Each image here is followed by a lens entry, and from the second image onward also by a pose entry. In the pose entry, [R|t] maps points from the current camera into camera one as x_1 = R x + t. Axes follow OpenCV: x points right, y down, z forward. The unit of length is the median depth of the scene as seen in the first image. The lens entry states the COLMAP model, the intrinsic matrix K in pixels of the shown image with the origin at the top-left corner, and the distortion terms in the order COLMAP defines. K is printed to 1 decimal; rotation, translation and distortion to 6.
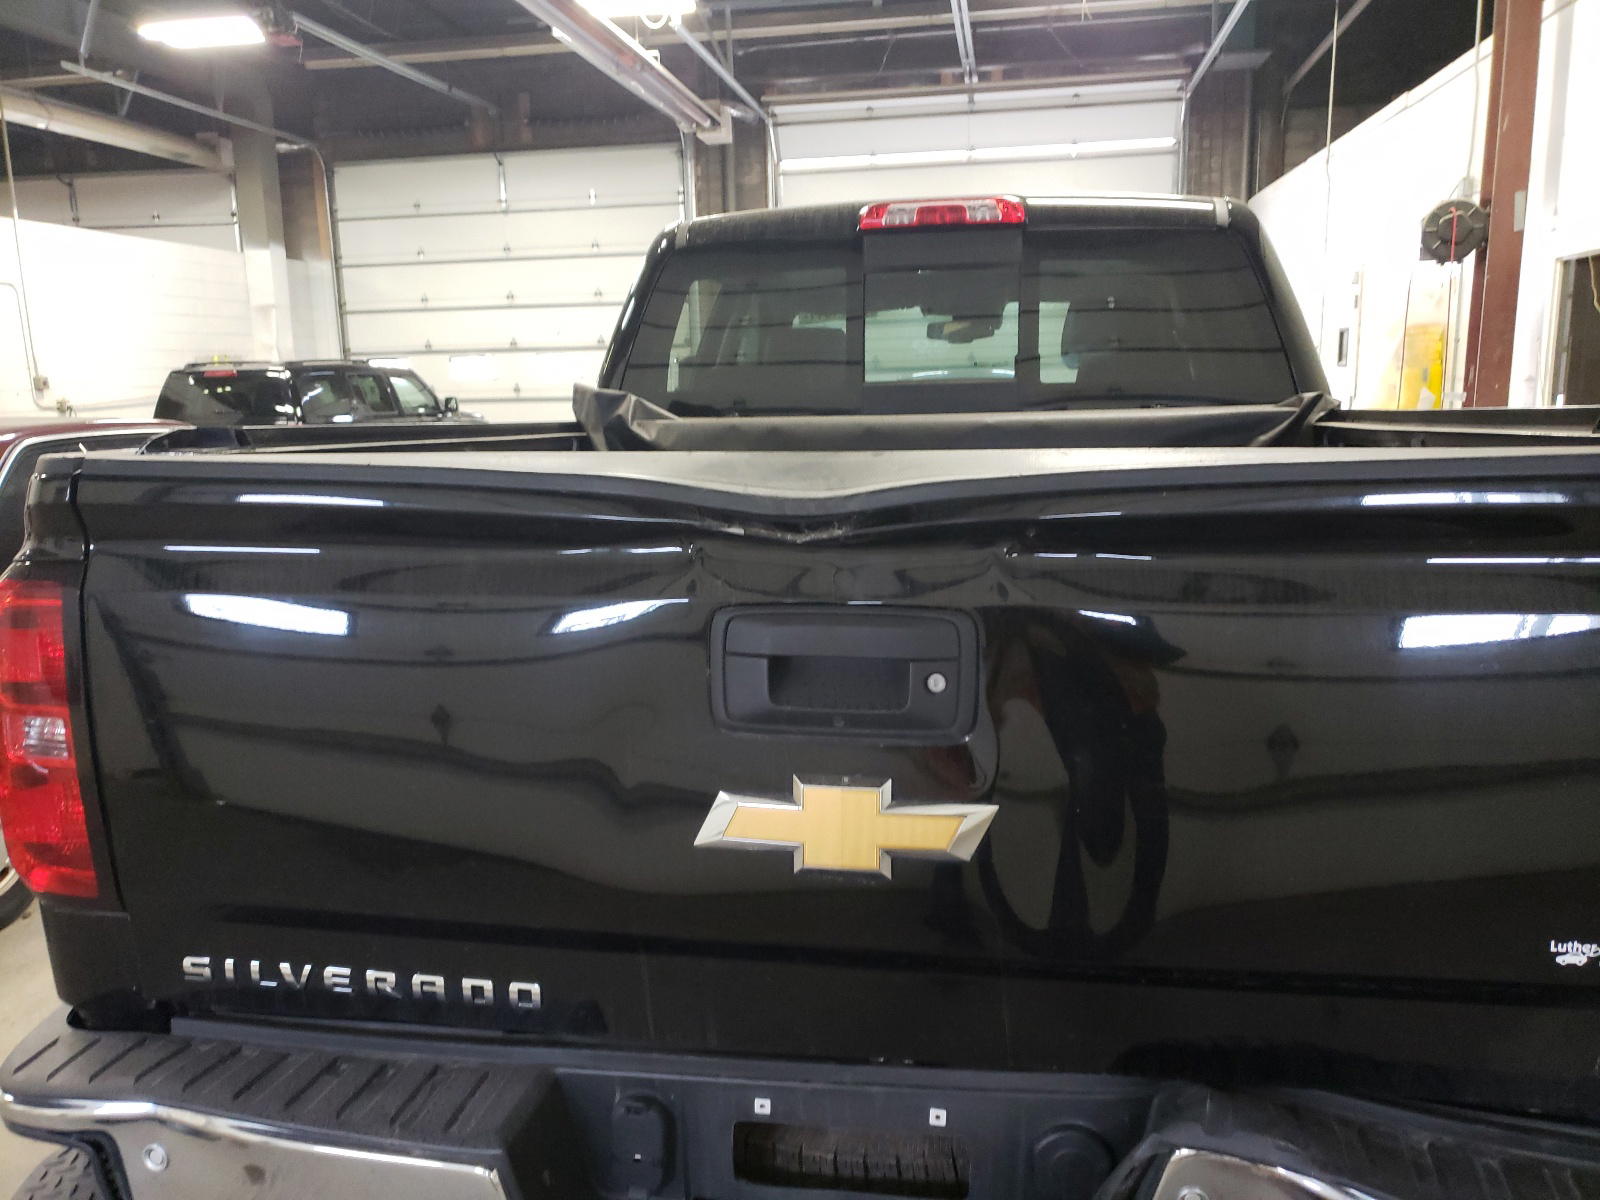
lens RADIAL K [[1279.0, 0, 792.2], [0, 1279.0, 603.9], [0, 0, 1]] dist [0.004102, 0.021429]
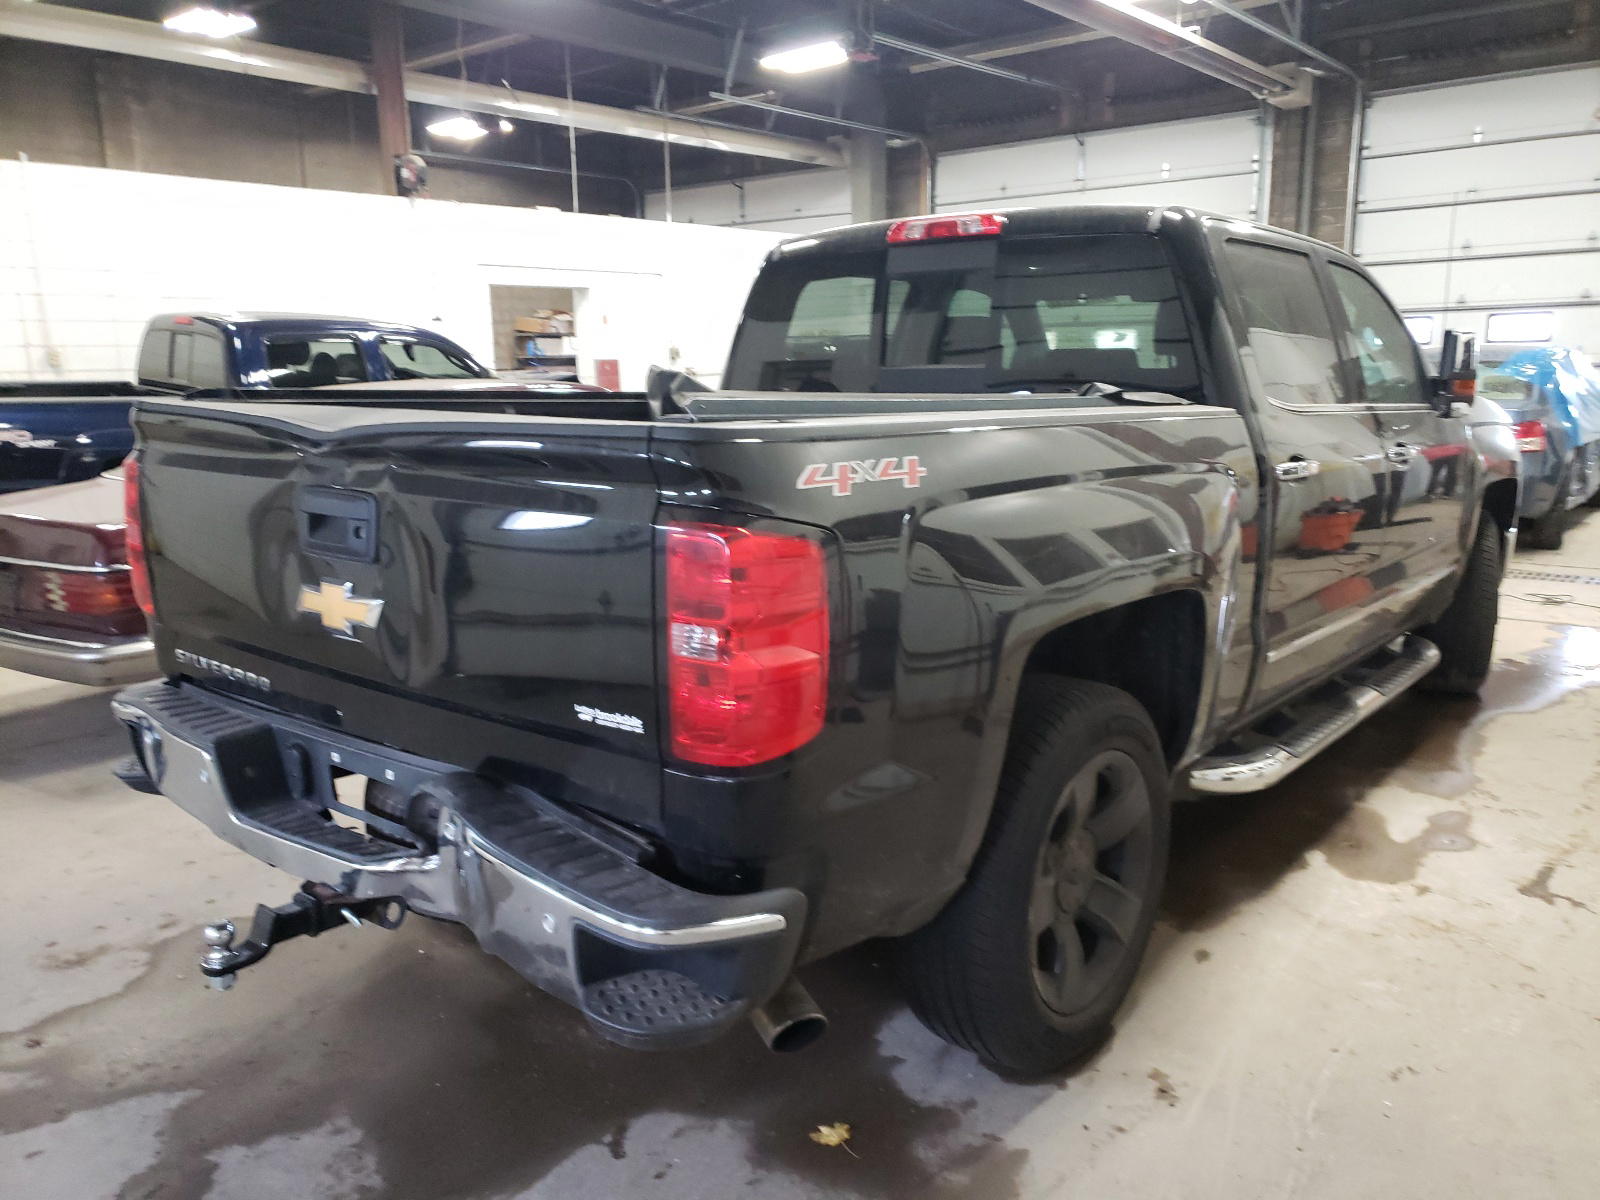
lens RADIAL K [[1279.0, 0, 792.2], [0, 1279.0, 603.9], [0, 0, 1]] dist [0.004102, 0.021429]
pose [[0.866822, 0.105099, -0.487416, 0.152544], [-0.093484, 0.994454, 0.048177, 0.001514], [0.489777, 0.003805, 0.871840, -0.033107]]
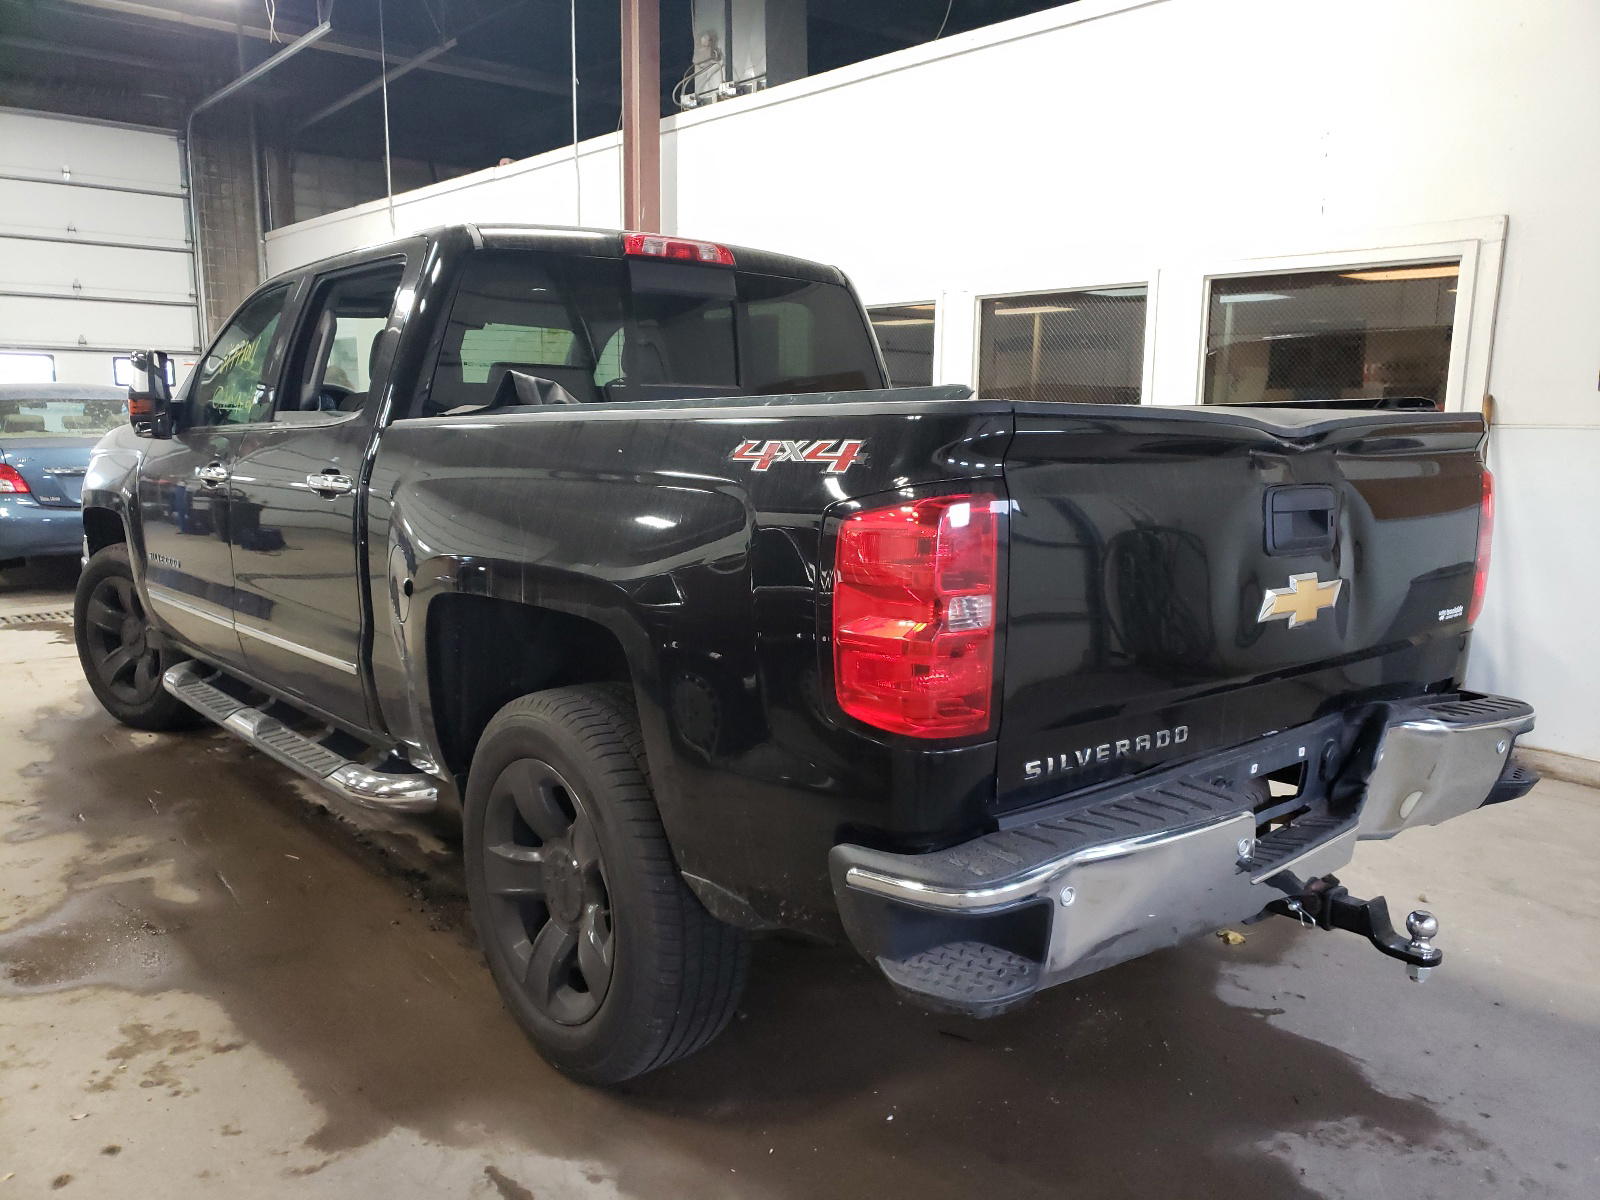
lens RADIAL K [[1279.0, 0, 792.2], [0, 1279.0, 603.9], [0, 0, 1]] dist [0.004102, 0.021429]
pose [[0.646484, -0.094189, 0.757091, -0.194137], [0.114501, 0.993089, 0.025775, 0.004245], [-0.754286, 0.070025, 0.652801, 0.031555]]
